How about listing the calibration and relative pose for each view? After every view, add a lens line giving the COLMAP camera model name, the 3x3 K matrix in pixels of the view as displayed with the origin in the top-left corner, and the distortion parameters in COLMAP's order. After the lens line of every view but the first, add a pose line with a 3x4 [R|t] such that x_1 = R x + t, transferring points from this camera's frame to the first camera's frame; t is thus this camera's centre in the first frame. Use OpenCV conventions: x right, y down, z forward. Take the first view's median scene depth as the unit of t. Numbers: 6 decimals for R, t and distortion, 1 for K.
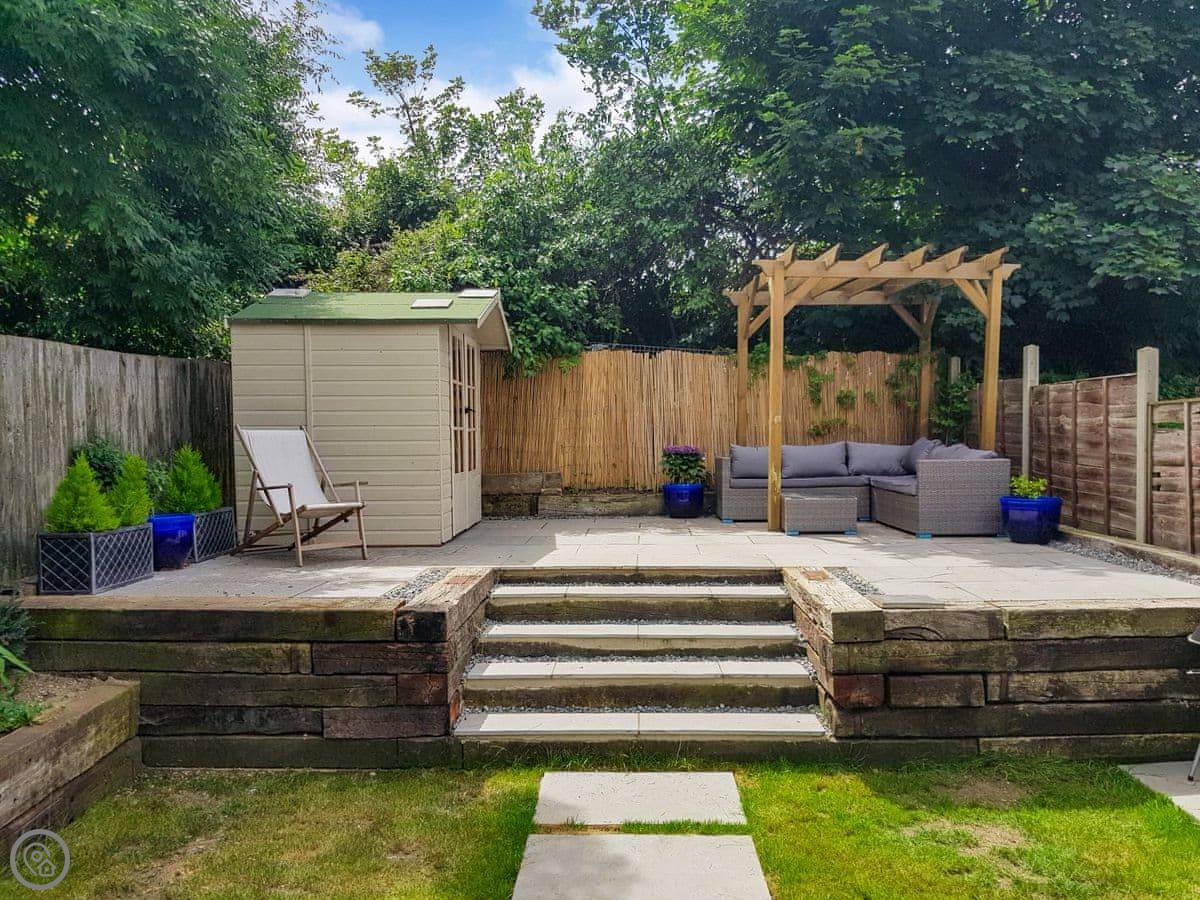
lens RADIAL K [[877.4, 0, 596.7], [0, 877.4, 475.5], [0, 0, 1]] dist [-0.004512, -0.005396]
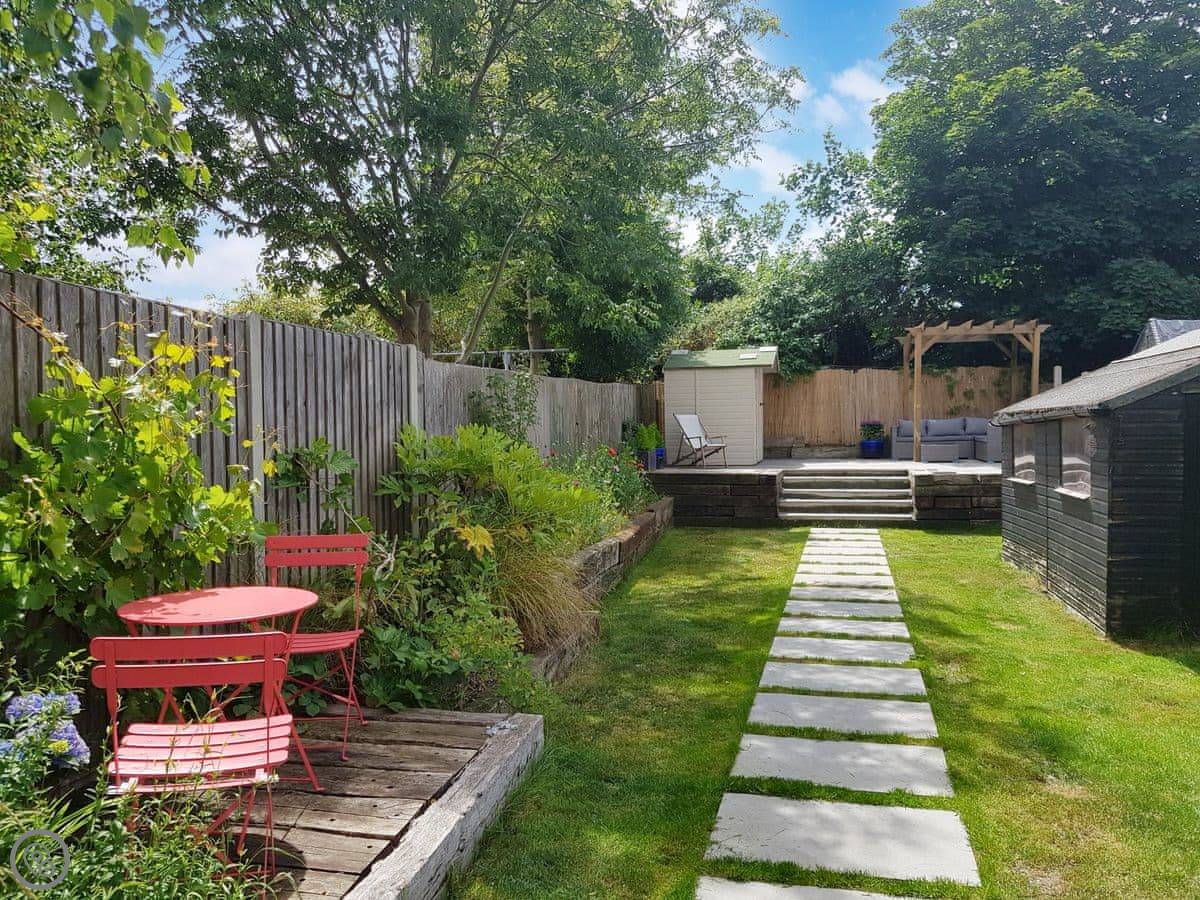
lens RADIAL K [[877.4, 0, 596.7], [0, 877.4, 475.5], [0, 0, 1]] dist [-0.004512, -0.005396]
pose [[0.972152, 0.002581, -0.234337, -0.035388], [0.001459, 0.999853, 0.017069, 0.053804], [0.234347, -0.016935, 0.972005, -1.019498]]
